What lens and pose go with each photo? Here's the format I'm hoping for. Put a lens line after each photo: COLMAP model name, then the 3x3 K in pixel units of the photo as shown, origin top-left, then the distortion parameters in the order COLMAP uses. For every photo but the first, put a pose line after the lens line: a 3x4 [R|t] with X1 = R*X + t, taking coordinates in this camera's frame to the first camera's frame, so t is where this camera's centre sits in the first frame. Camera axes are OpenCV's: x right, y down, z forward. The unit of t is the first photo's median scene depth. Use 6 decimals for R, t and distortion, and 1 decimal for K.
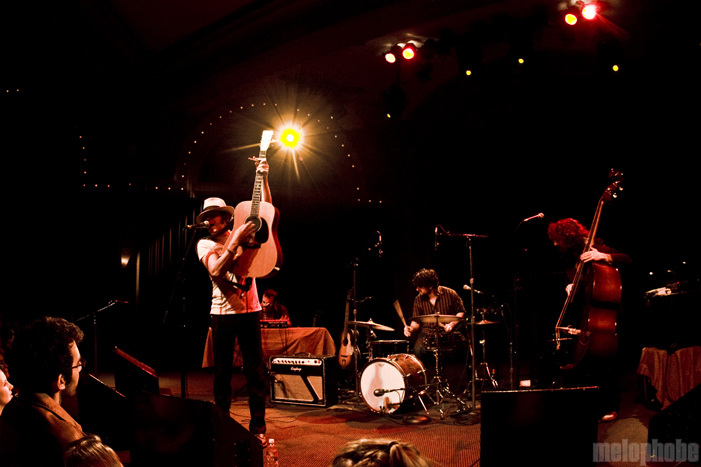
lens RADIAL K [[482.9, 0, 355.1], [0, 482.9, 242.4], [0, 0, 1]] dist [-0.329498, 0.106893]
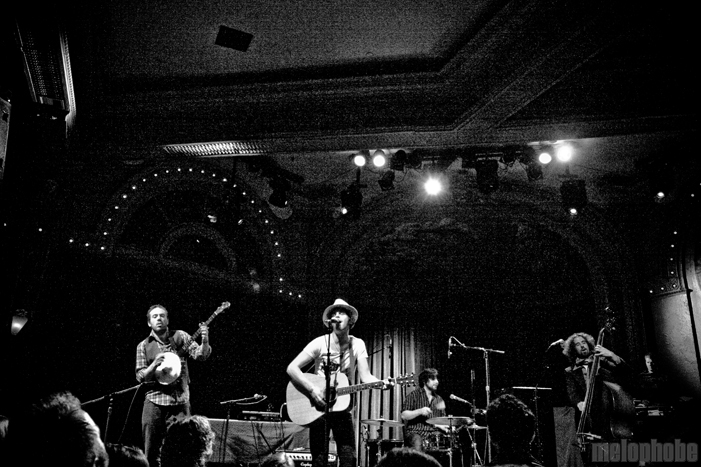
lens RADIAL K [[544.8, 0, 353.2], [0, 544.8, 245.9], [0, 0, 1]] dist [-0.087652, 0.005528]
pose [[0.923019, 0.169084, 0.345610, -0.334097], [-0.110886, 0.977052, -0.181863, 0.008084], [-0.368429, 0.129540, 0.920587, -0.095561]]
